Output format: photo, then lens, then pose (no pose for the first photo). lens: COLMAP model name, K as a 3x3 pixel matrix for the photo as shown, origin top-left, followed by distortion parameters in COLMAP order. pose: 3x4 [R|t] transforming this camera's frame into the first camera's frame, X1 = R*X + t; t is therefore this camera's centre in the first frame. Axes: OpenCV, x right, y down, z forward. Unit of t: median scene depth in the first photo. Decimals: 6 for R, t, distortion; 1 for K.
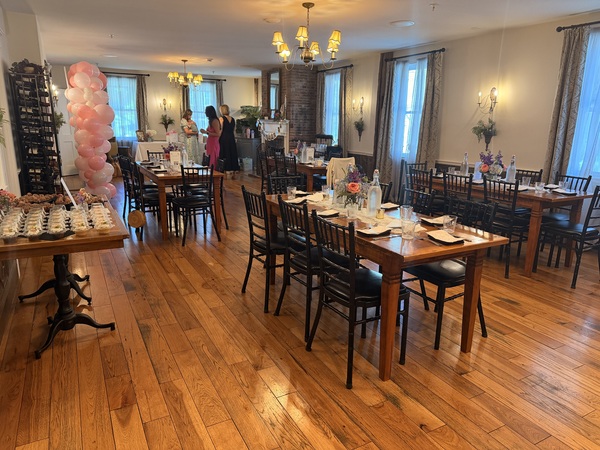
lens RADIAL K [[413.6, 0, 302.0], [0, 413.6, 225.1], [0, 0, 1]] dist [0.036465, -0.013207]
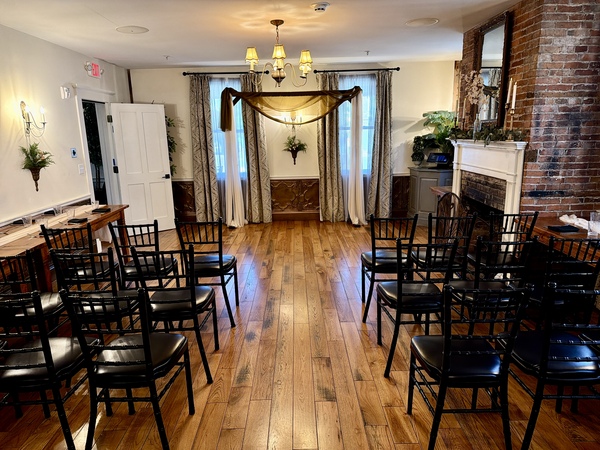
lens RADIAL K [[413.6, 0, 297.8], [0, 413.6, 225.6], [0, 0, 1]] dist [0.036465, -0.013207]
pose [[0.882066, 0.058785, -0.467445, -0.025957], [-0.067206, 0.997738, -0.001343, -0.133412], [0.466308, 0.032600, 0.884021, 0.466388]]
